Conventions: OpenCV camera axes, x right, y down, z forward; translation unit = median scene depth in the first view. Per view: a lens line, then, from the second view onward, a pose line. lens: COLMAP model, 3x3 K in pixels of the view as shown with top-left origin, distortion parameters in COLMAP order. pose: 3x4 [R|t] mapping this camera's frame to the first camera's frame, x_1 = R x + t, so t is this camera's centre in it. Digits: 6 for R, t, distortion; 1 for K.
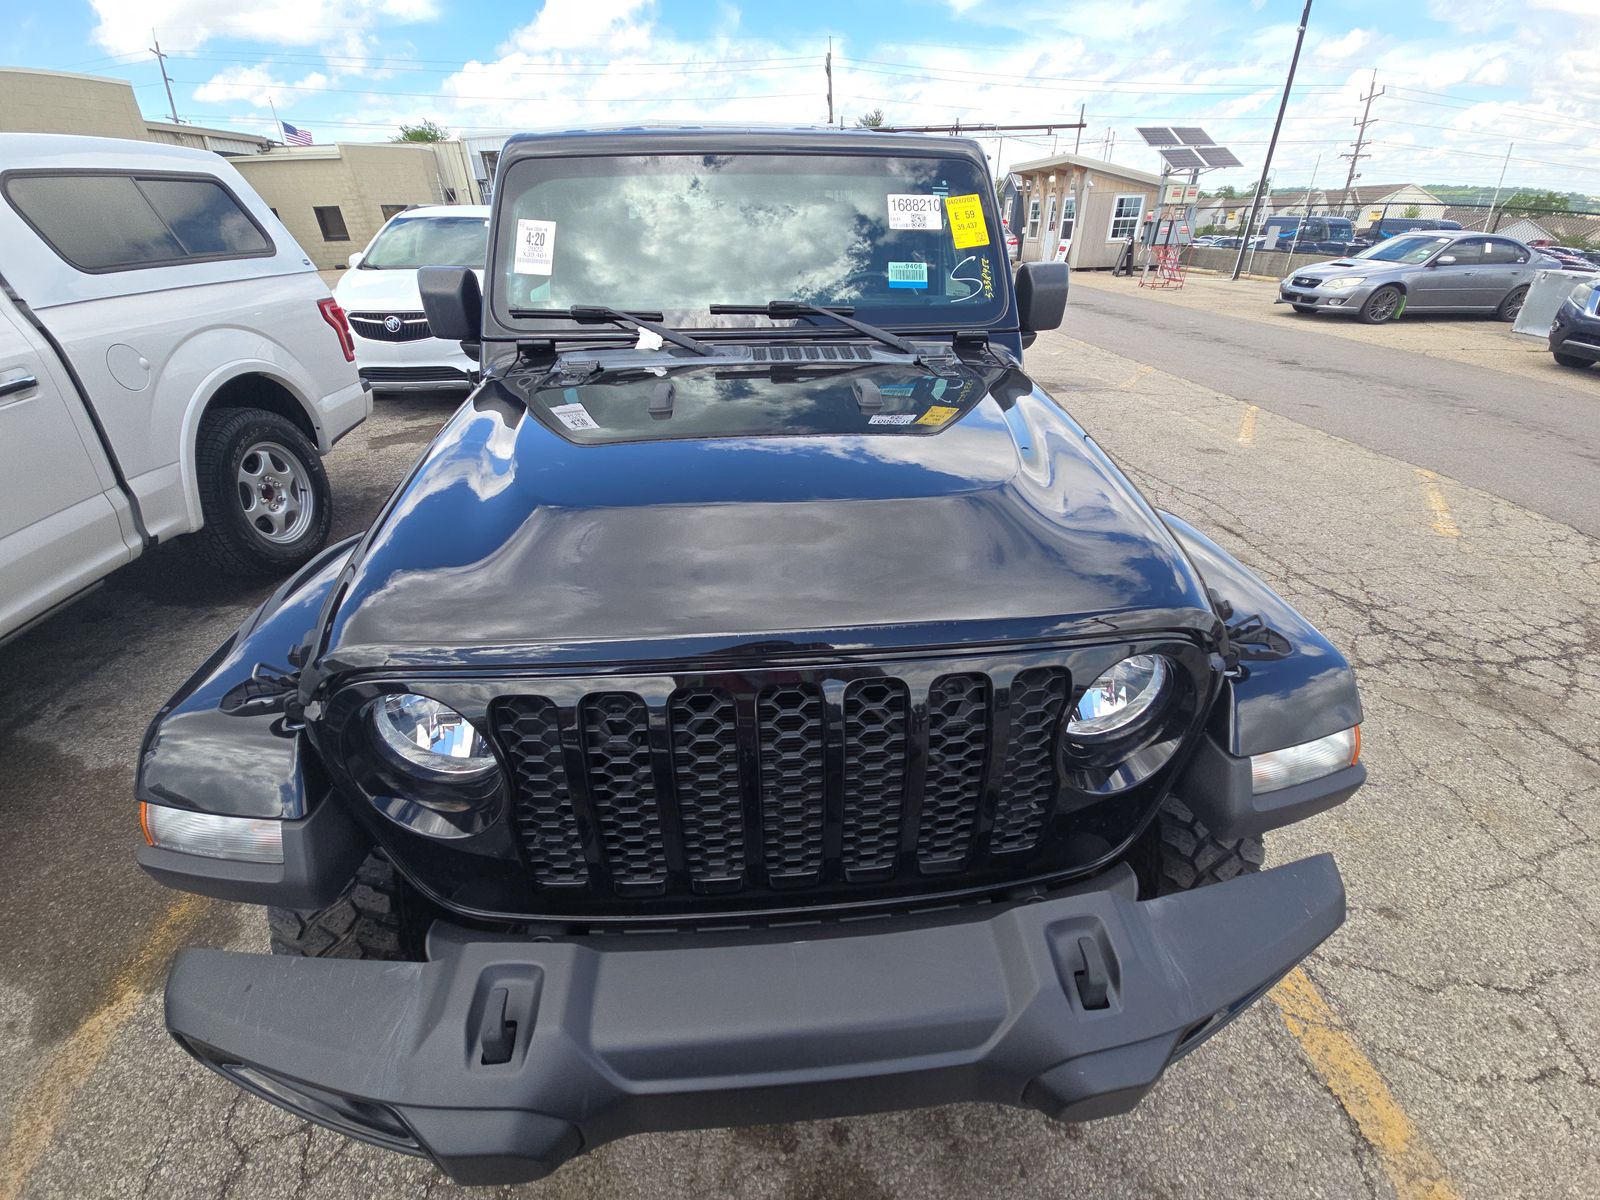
lens RADIAL K [[639.7, 0, 797.4], [0, 639.7, 607.0], [0, 0, 1]] dist [0.055058, -0.030172]
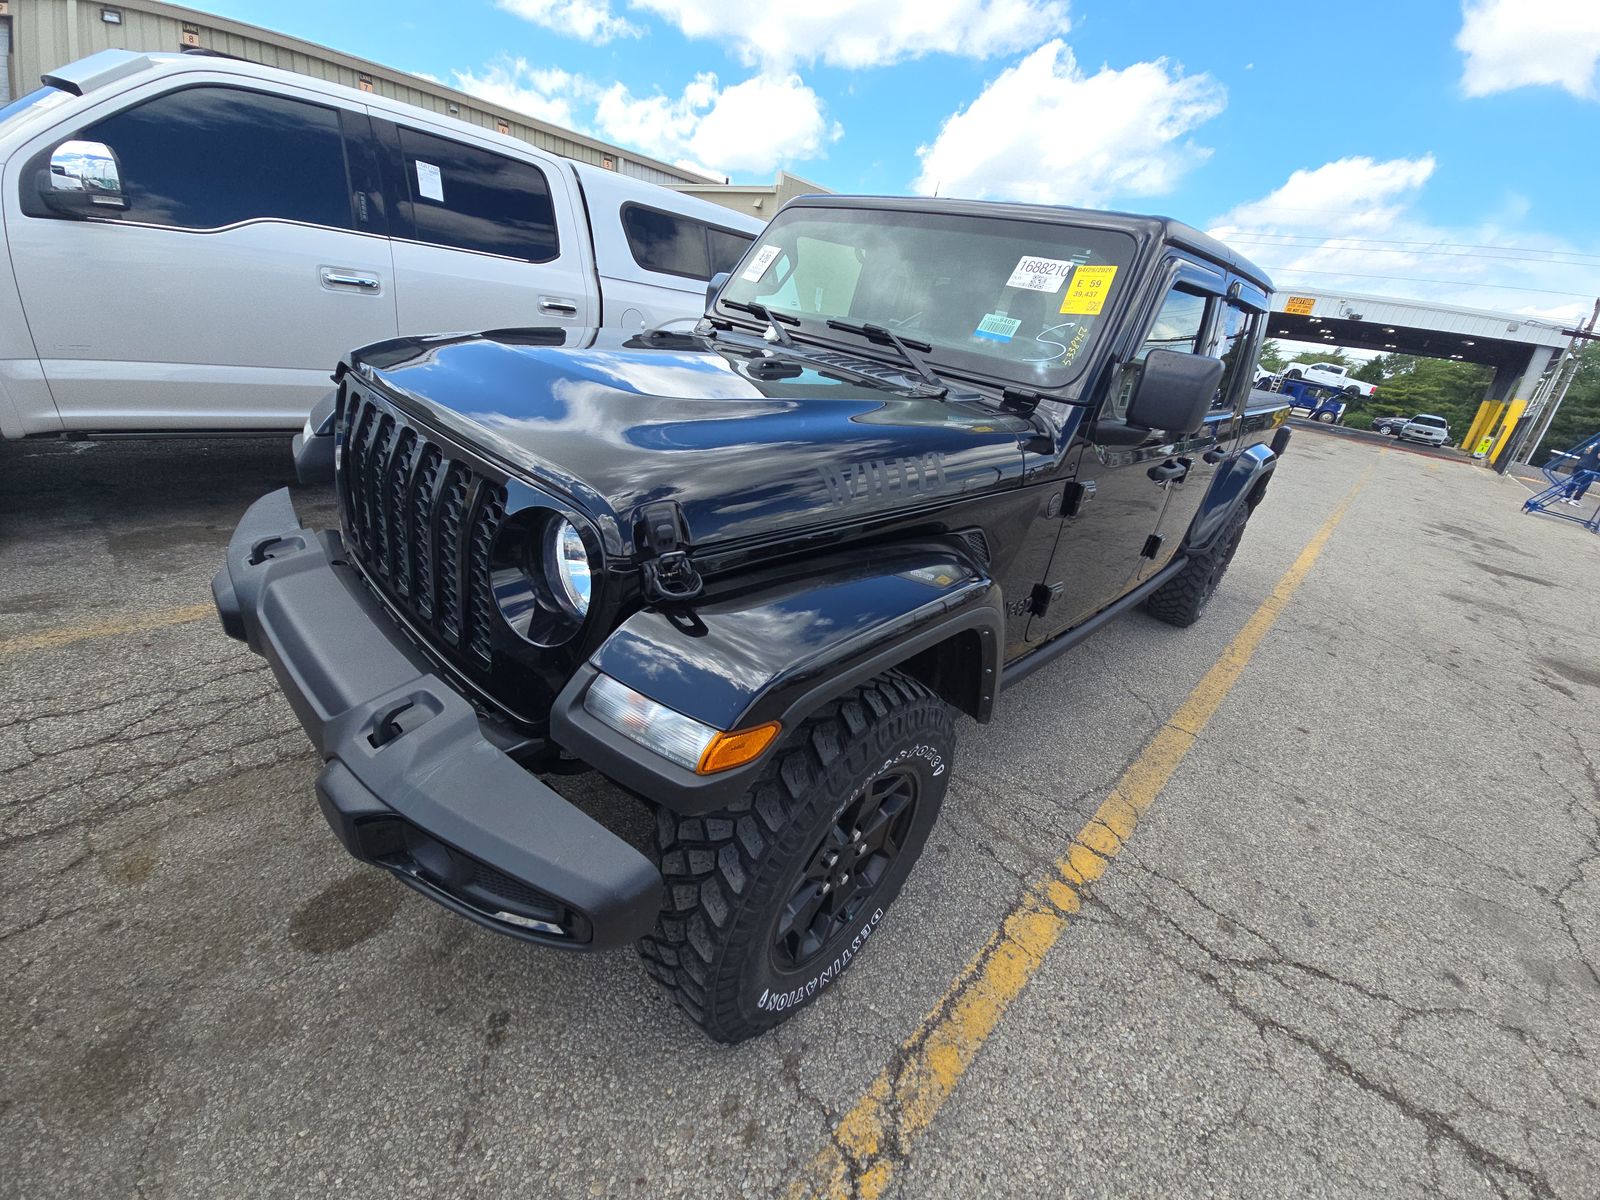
lens RADIAL K [[639.7, 0, 797.4], [0, 639.7, 607.0], [0, 0, 1]] dist [0.055058, -0.030172]
pose [[0.661442, 0.425322, -0.617735, 1.031902], [-0.523584, 0.851586, 0.025703, -0.022175], [0.536986, 0.306435, 0.785967, 0.259673]]
